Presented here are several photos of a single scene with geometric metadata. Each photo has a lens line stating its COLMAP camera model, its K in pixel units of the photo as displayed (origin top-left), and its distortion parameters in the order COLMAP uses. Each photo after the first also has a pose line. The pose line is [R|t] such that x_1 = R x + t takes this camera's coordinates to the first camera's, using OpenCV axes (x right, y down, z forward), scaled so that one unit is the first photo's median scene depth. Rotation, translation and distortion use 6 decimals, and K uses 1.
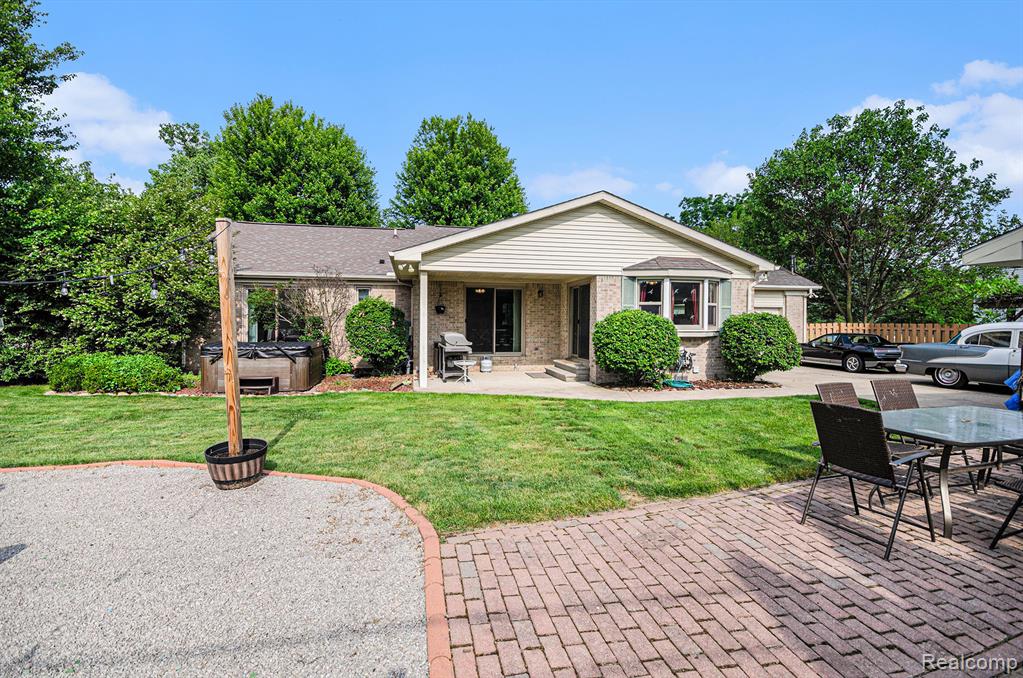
lens RADIAL K [[473.3, 0, 513.7], [0, 473.3, 318.2], [0, 0, 1]] dist [0.000768, -0.000067]
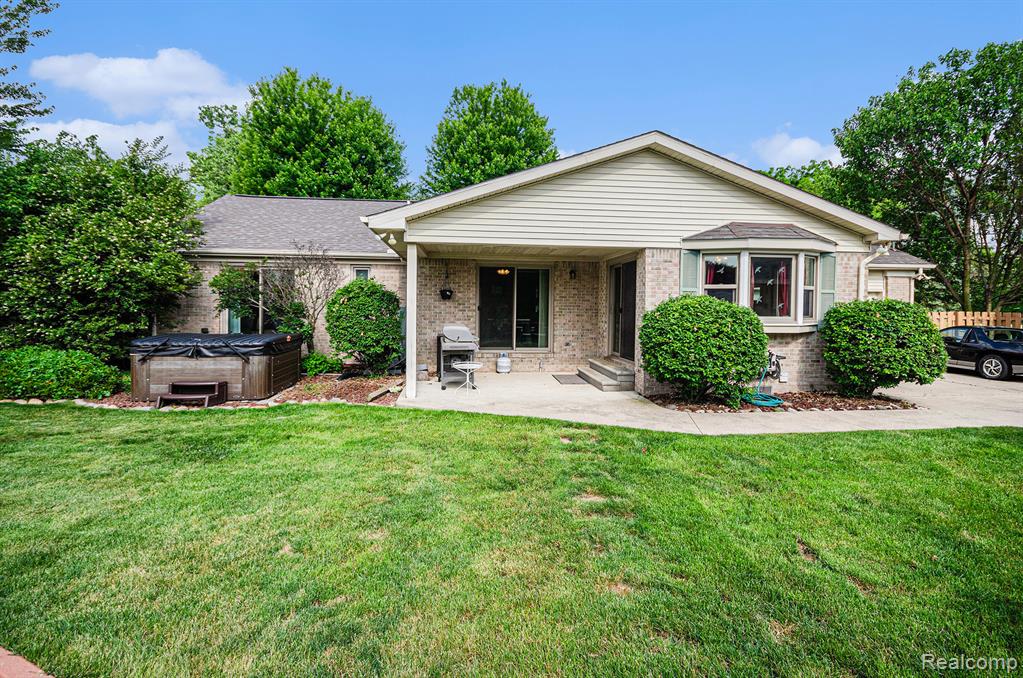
lens RADIAL K [[498.3, 0, 516.1], [0, 498.3, 309.8], [0, 0, 1]] dist [-0.000665, -0.000348]
pose [[0.997061, 0.003848, -0.076517, 0.031577], [-0.002723, 0.999887, 0.014792, -0.005566], [0.076566, -0.014540, 0.996959, 0.194333]]
